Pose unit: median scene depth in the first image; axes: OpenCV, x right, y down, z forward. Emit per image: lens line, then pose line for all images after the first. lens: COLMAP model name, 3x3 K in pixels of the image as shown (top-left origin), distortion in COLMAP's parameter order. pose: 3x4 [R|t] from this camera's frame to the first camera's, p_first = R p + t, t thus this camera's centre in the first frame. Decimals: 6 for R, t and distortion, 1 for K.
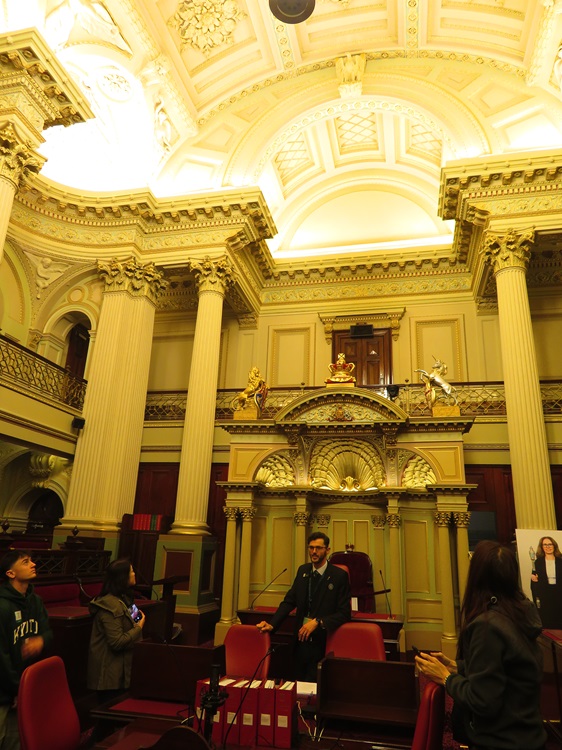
lens RADIAL K [[532.7, 0, 281.0], [0, 532.7, 375.0], [0, 0, 1]] dist [-0.029049, 0.008458]
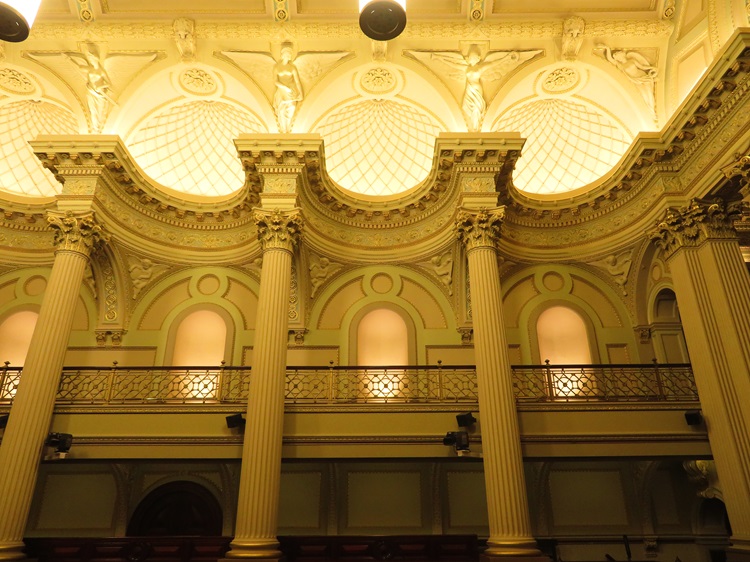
lens RADIAL K [[527.7, 0, 375.0], [0, 527.7, 281.0], [0, 0, 1]] dist [0.008865, 0.005317]
pose [[0.230644, -0.439791, -0.867979, 0.299802], [0.321785, 0.876314, -0.358508, 0.034433], [0.918291, -0.196615, 0.343635, 0.243976]]
